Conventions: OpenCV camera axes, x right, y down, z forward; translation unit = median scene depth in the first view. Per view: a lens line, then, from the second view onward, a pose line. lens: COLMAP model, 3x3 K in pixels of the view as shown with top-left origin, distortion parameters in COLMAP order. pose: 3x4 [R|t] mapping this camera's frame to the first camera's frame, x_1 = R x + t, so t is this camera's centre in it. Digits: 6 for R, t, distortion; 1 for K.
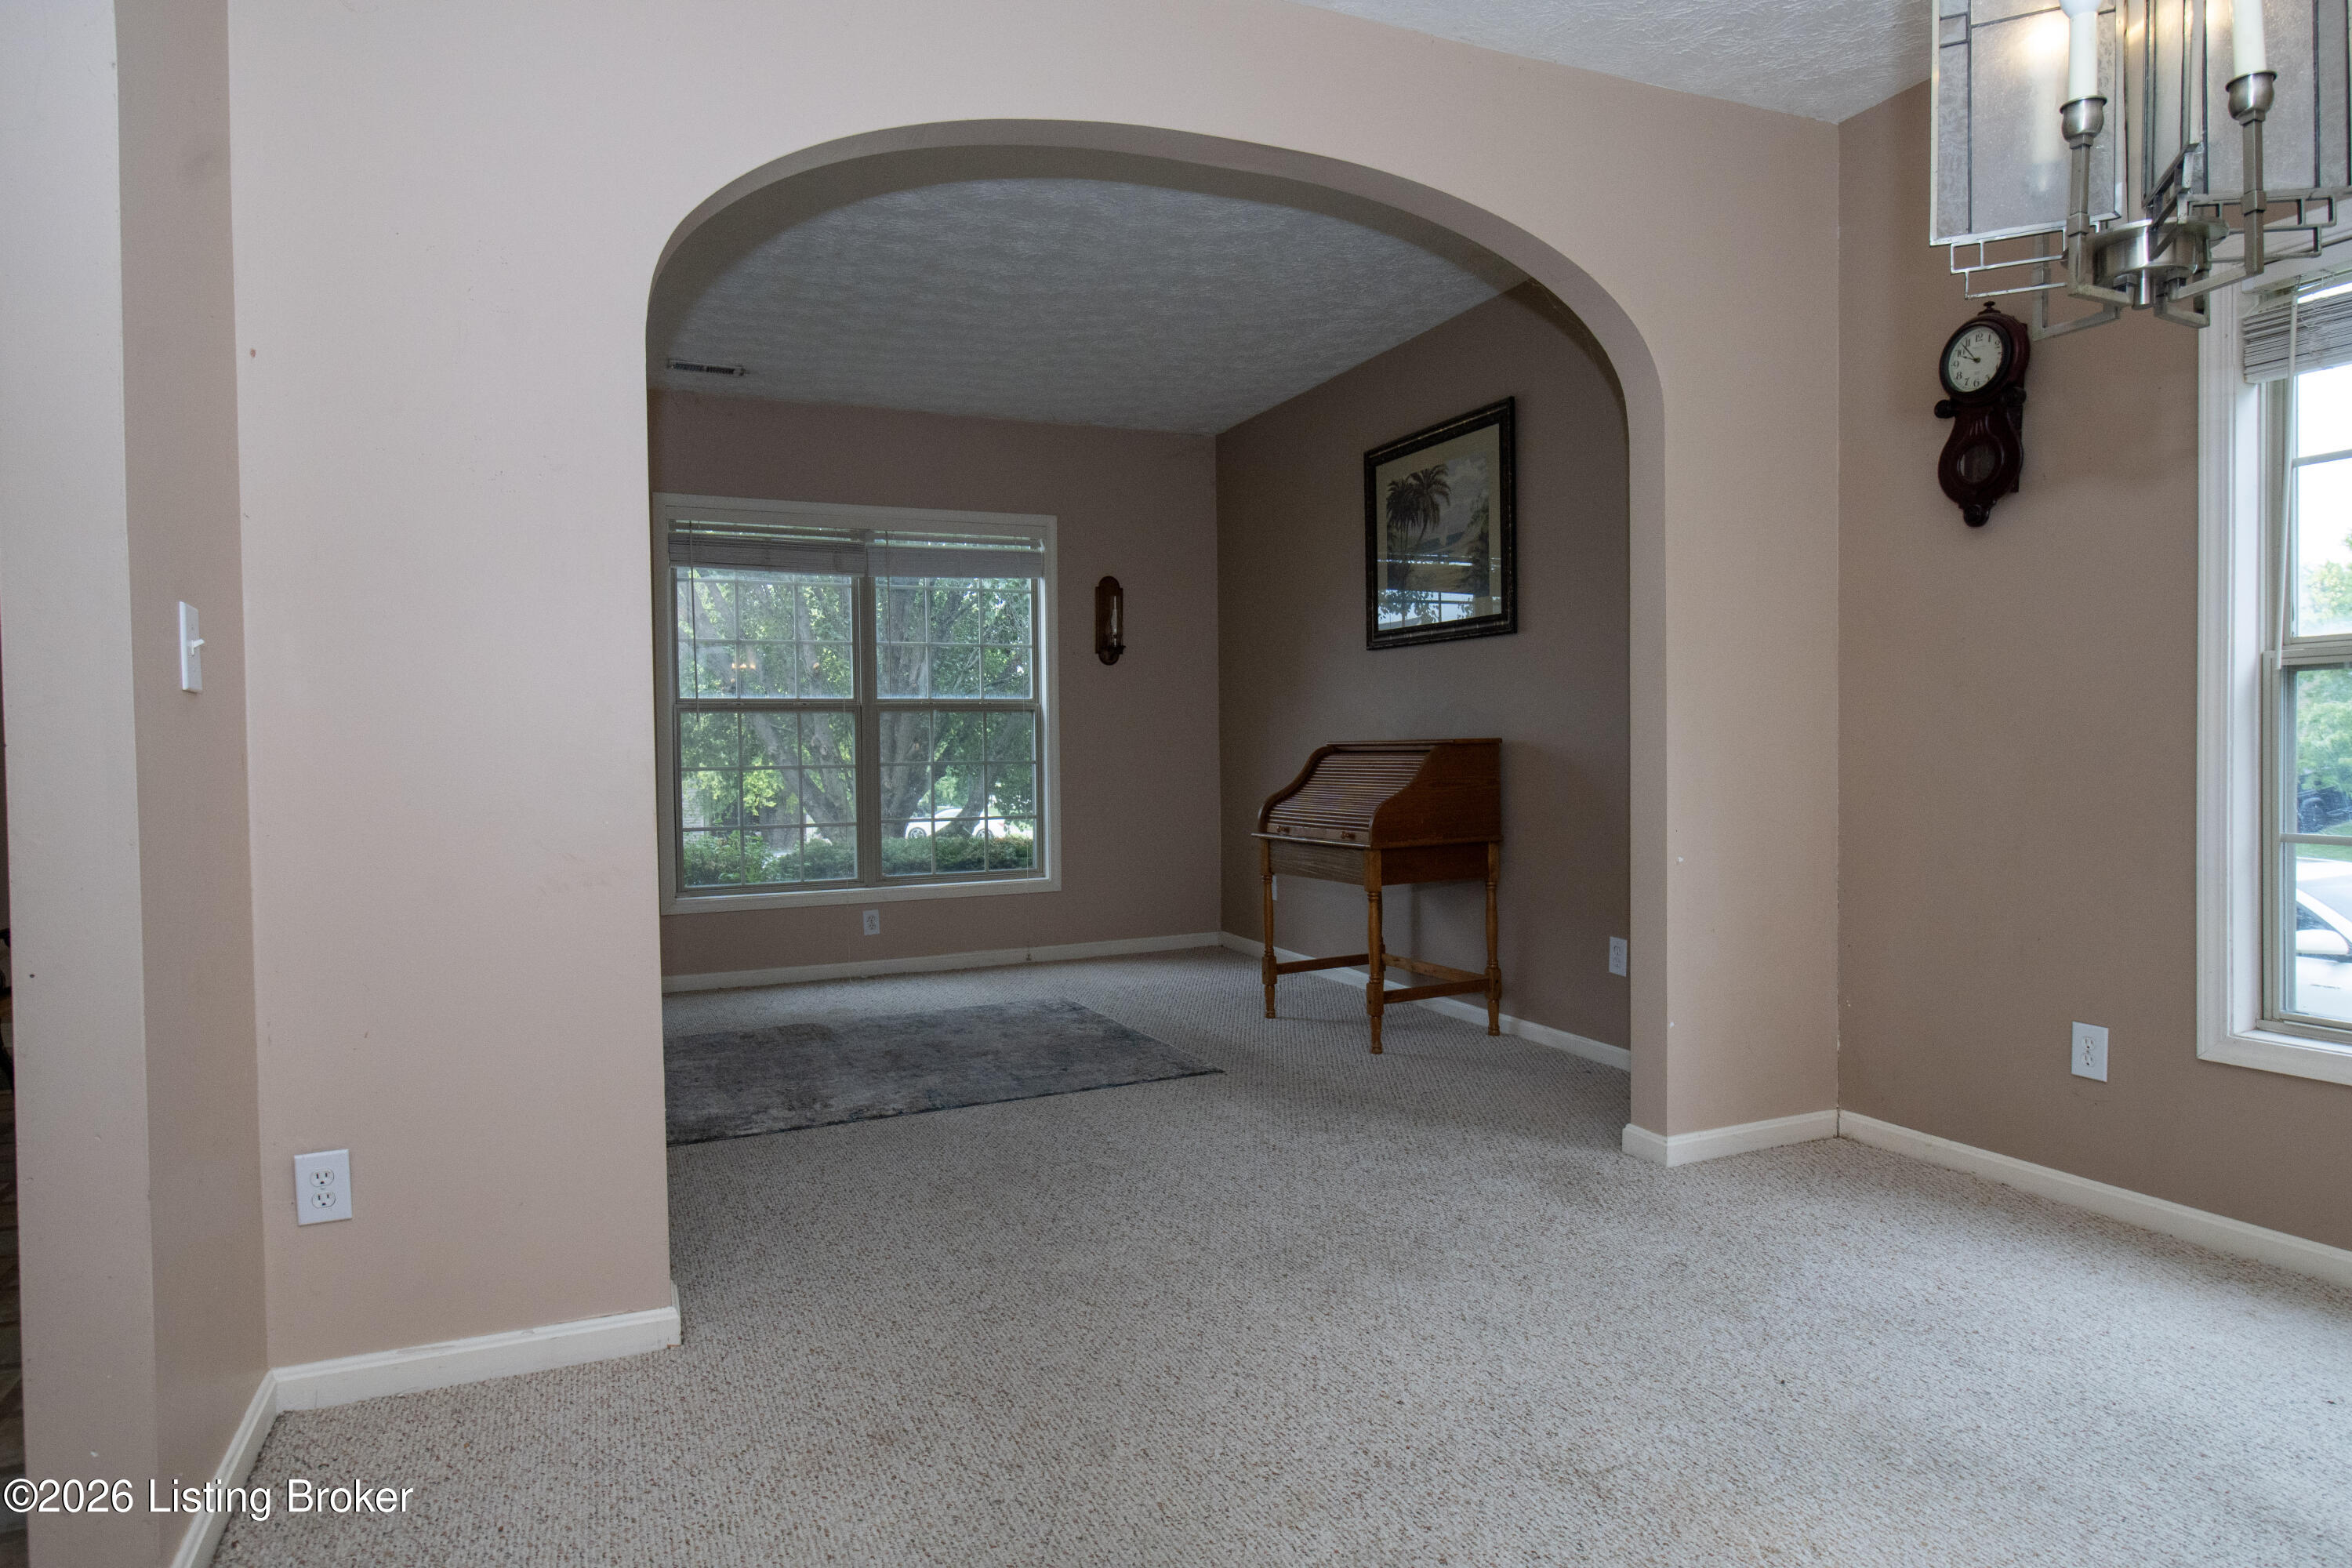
lens RADIAL K [[1341.6, 0, 1179.5], [0, 1341.6, 765.3], [0, 0, 1]] dist [0.010203, -0.002608]
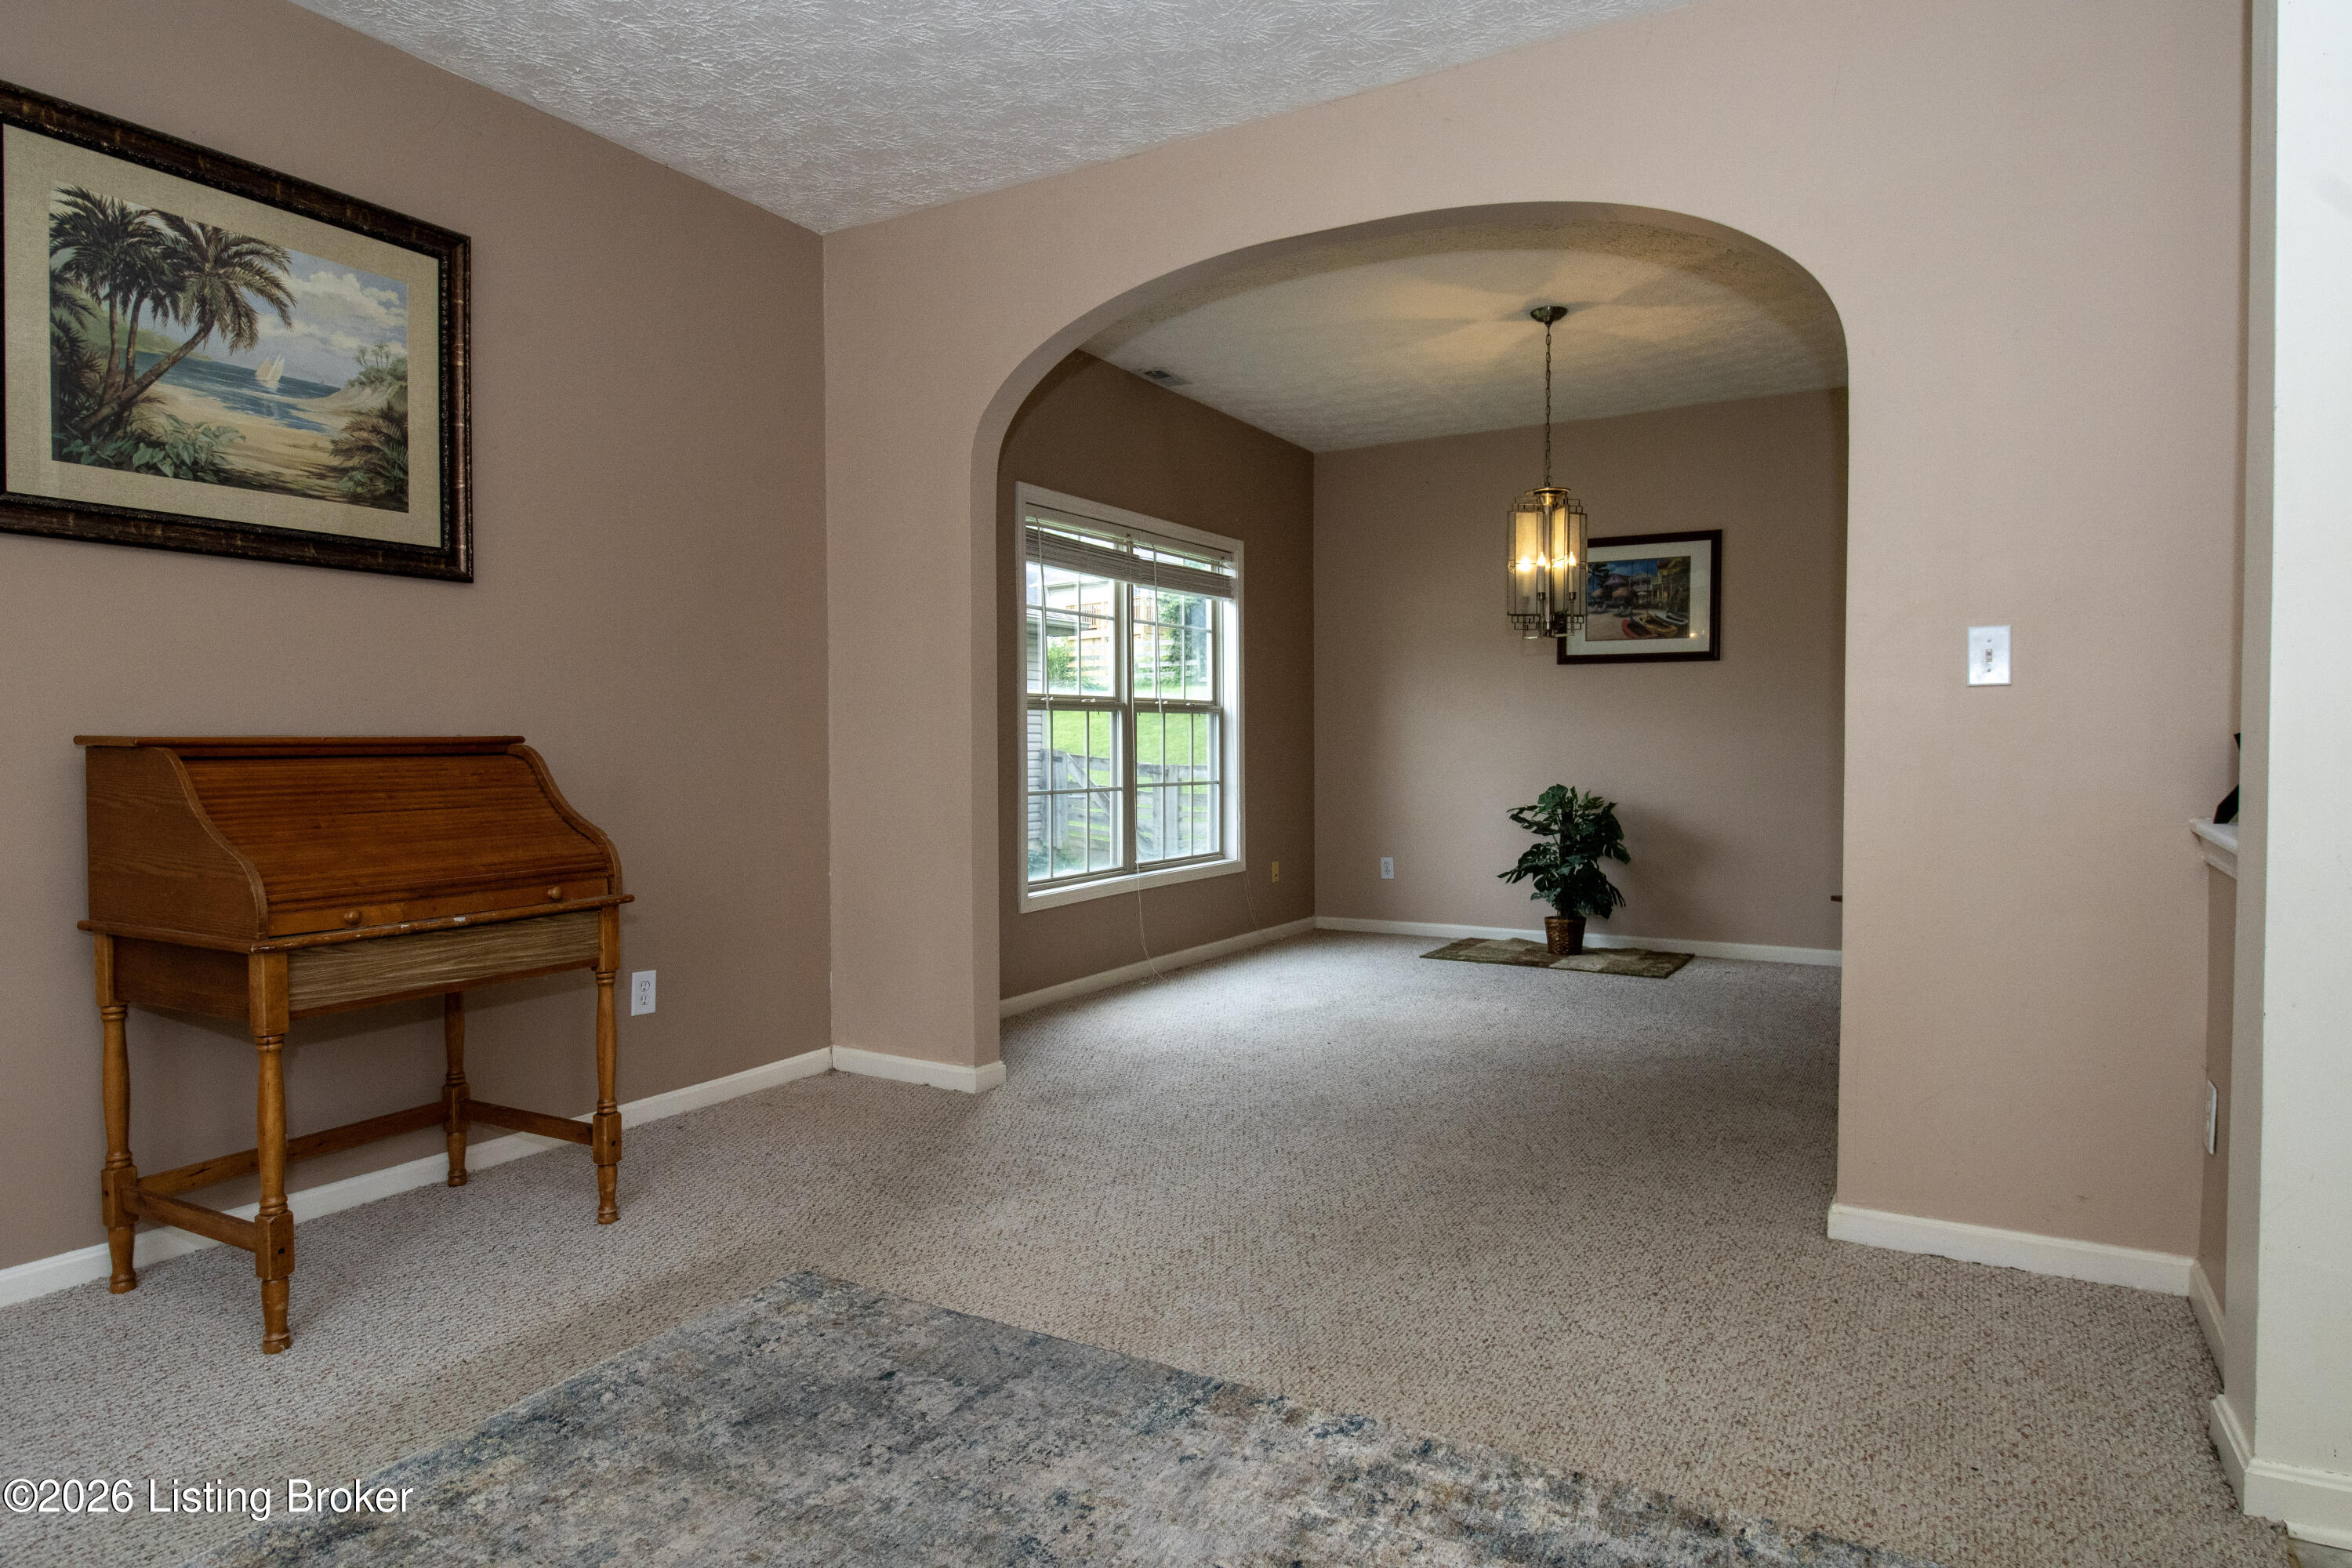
lens RADIAL K [[1335.1, 0, 1171.6], [0, 1335.1, 778.7], [0, 0, 1]] dist [0.001071, -0.004712]
pose [[-0.574828, -0.006281, 0.818250, -0.495298], [0.025902, 0.999330, 0.025867, -0.006729], [-0.817864, 0.036063, -0.574280, 1.061510]]
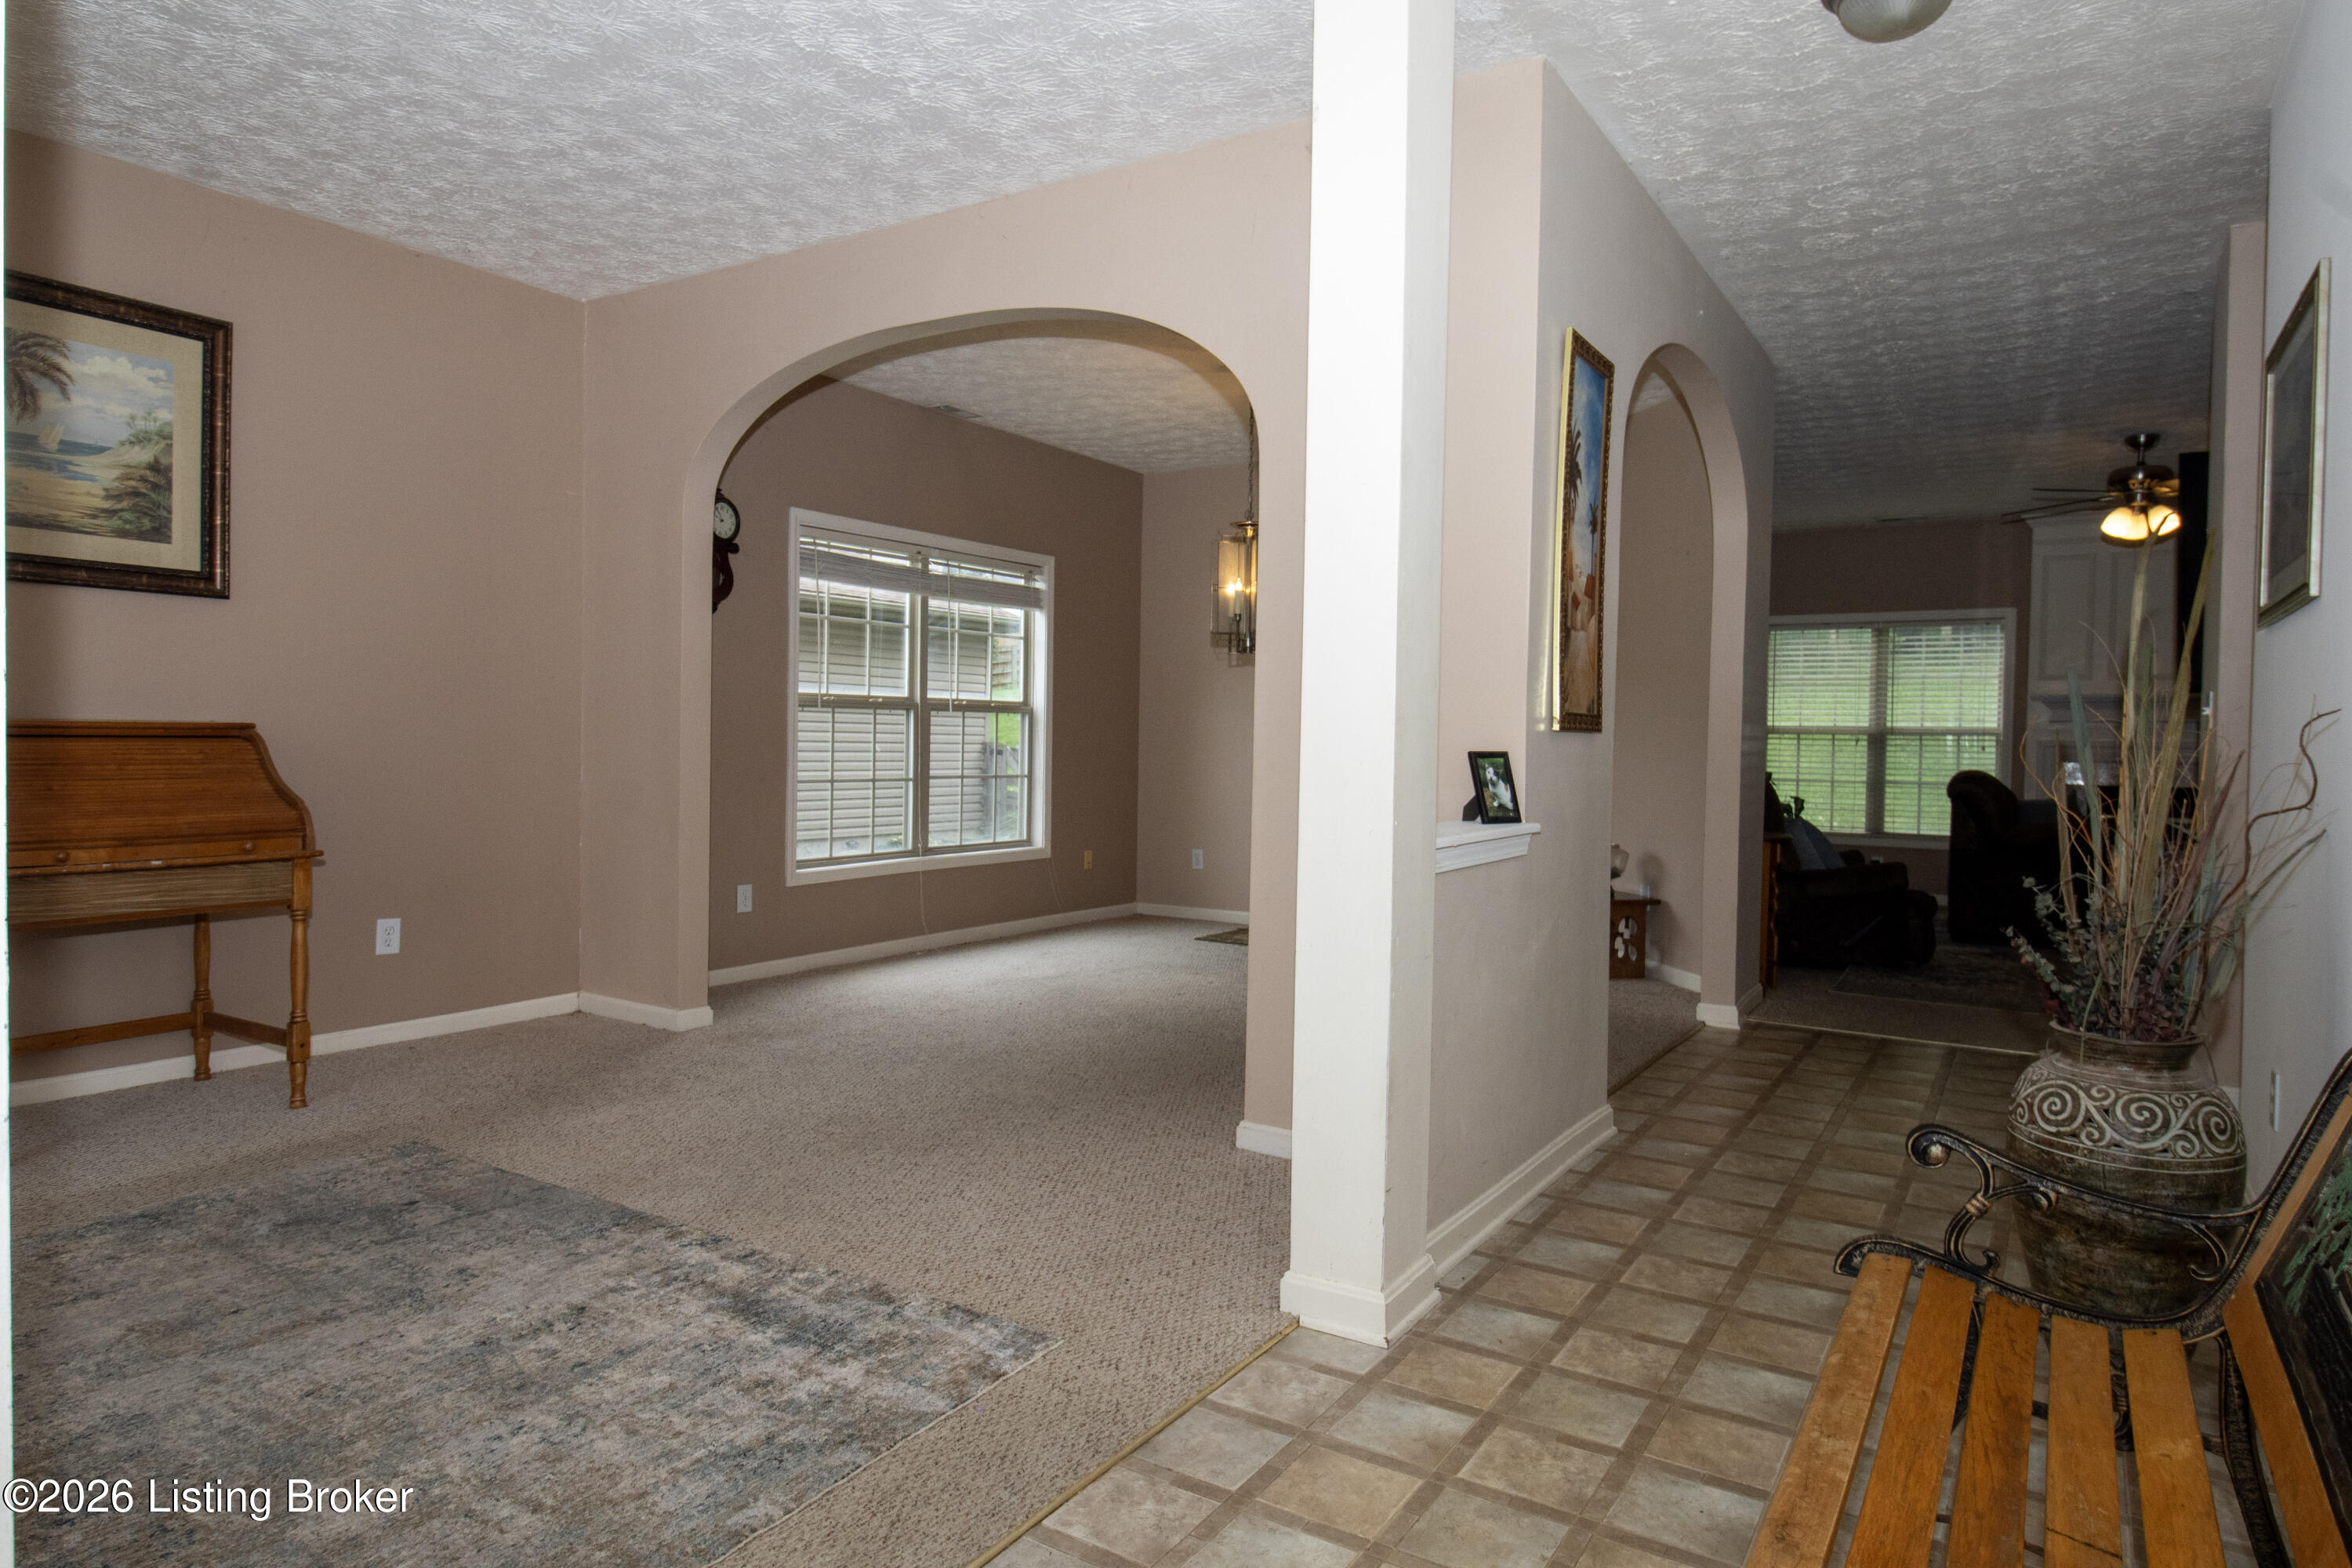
lens RADIAL K [[1366.3, 0, 1176.7], [0, 1366.3, 774.3], [0, 0, 1]] dist [0.001567, -0.008228]
pose [[-0.546294, -0.019044, 0.837377, -0.780035], [0.003621, 0.999678, 0.025098, -0.006509], [-0.837586, 0.016743, -0.546049, 0.934265]]
